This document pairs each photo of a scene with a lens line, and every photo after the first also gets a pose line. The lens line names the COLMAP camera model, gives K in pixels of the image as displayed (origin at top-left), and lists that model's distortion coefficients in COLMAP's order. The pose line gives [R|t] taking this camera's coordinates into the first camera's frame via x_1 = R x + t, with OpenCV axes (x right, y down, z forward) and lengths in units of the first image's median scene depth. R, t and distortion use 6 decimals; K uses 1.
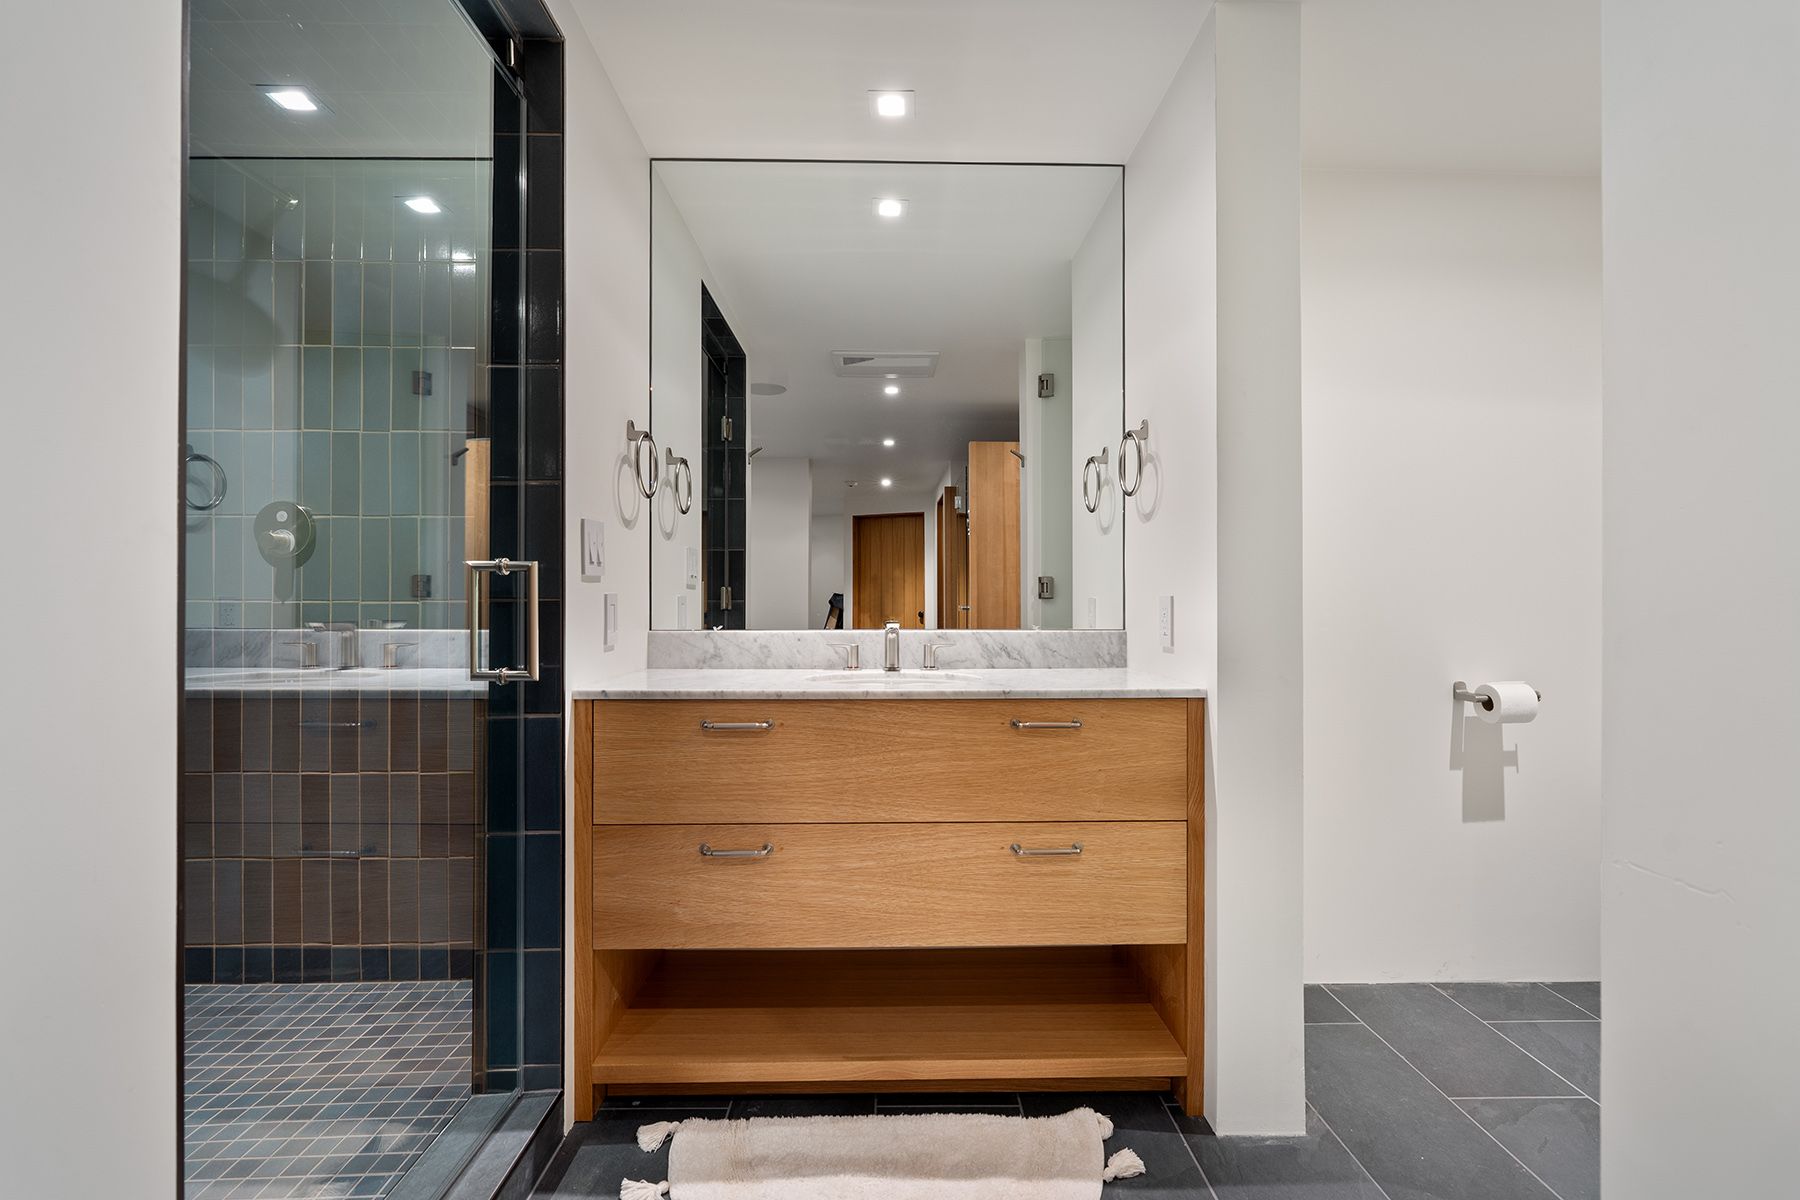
lens RADIAL K [[813.2, 0, 900.0], [0, 813.2, 600.0], [0, 0, 1]] dist [-0.000770, -0.000031]
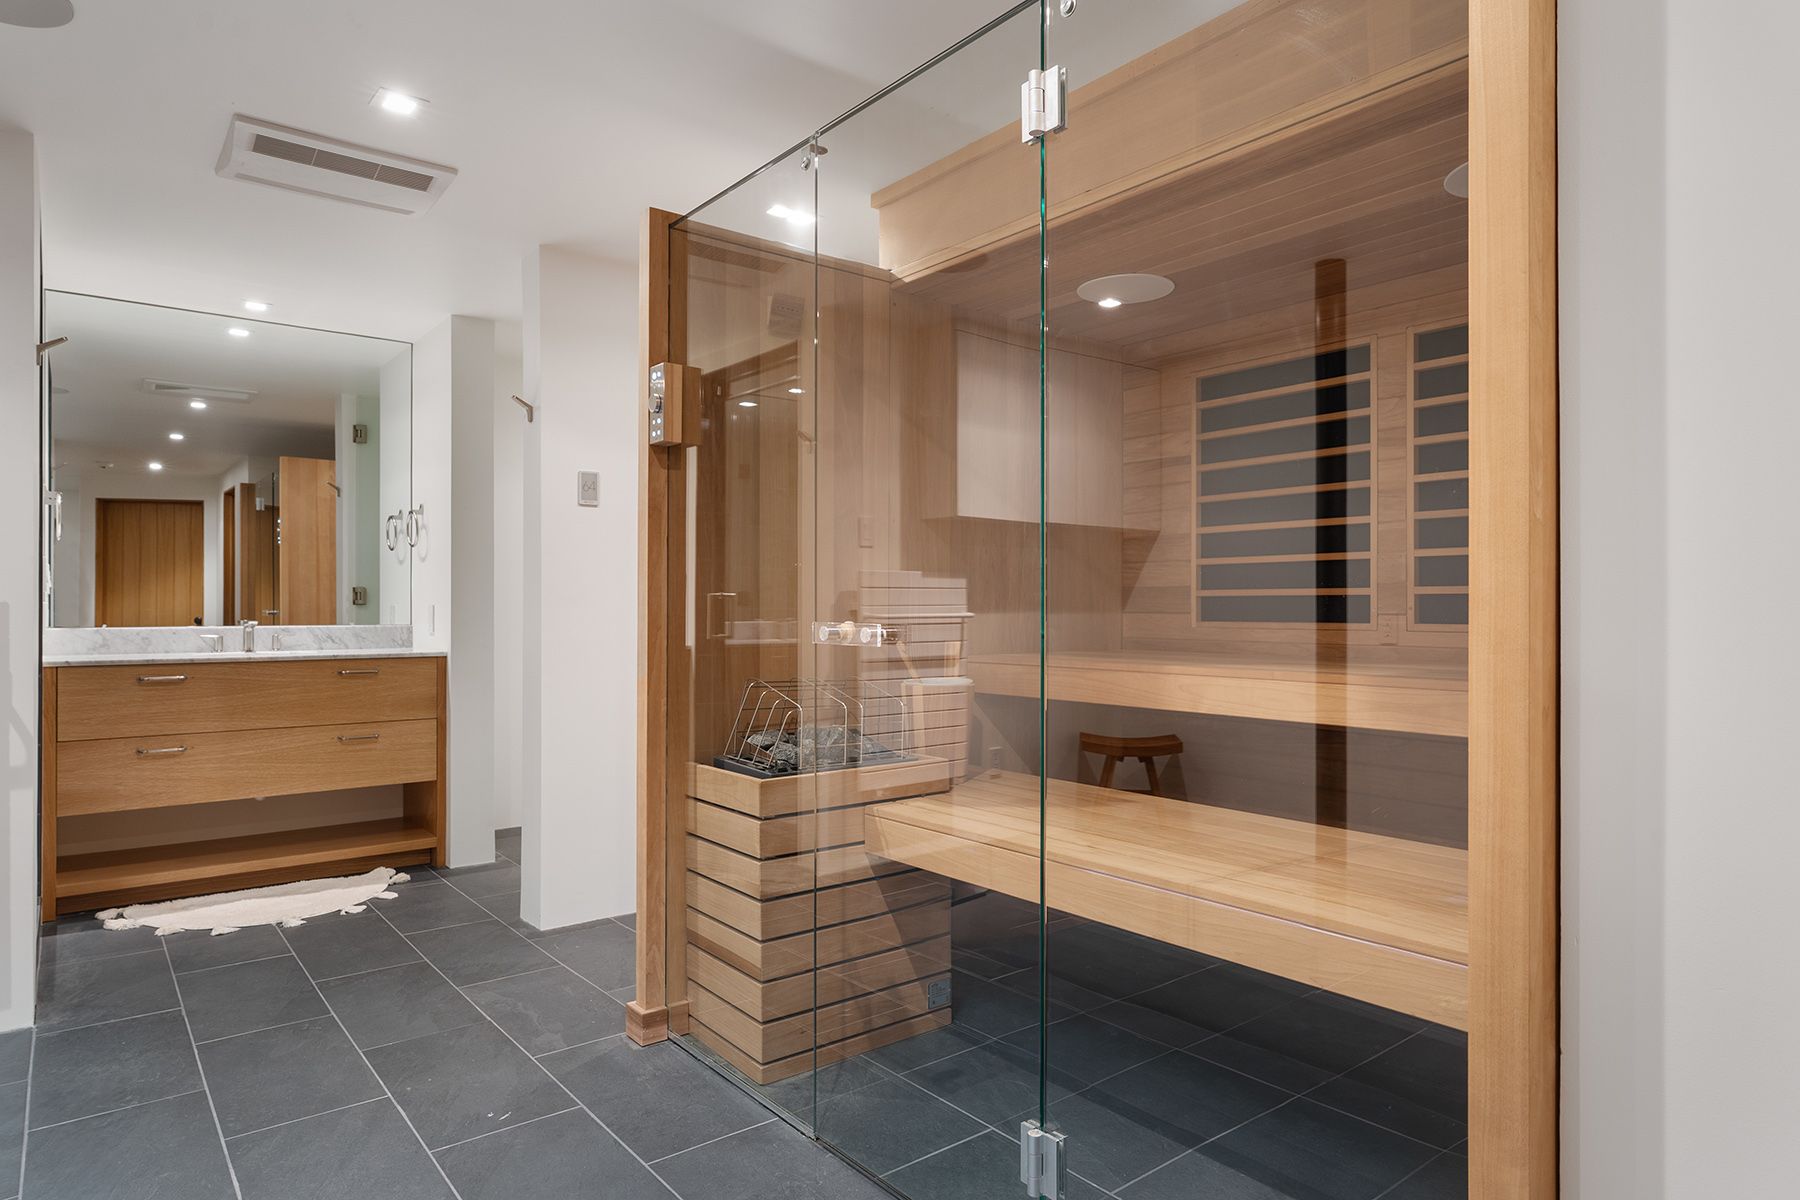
lens RADIAL K [[1047.7, 0, 902.6], [0, 1047.7, 611.1], [0, 0, 1]] dist [-0.001825, -0.000617]
pose [[0.794216, -0.000924, 0.607635, -0.245768], [-0.003304, 0.999977, 0.005840, -0.007976], [-0.607627, -0.006646, 0.794195, -1.420804]]
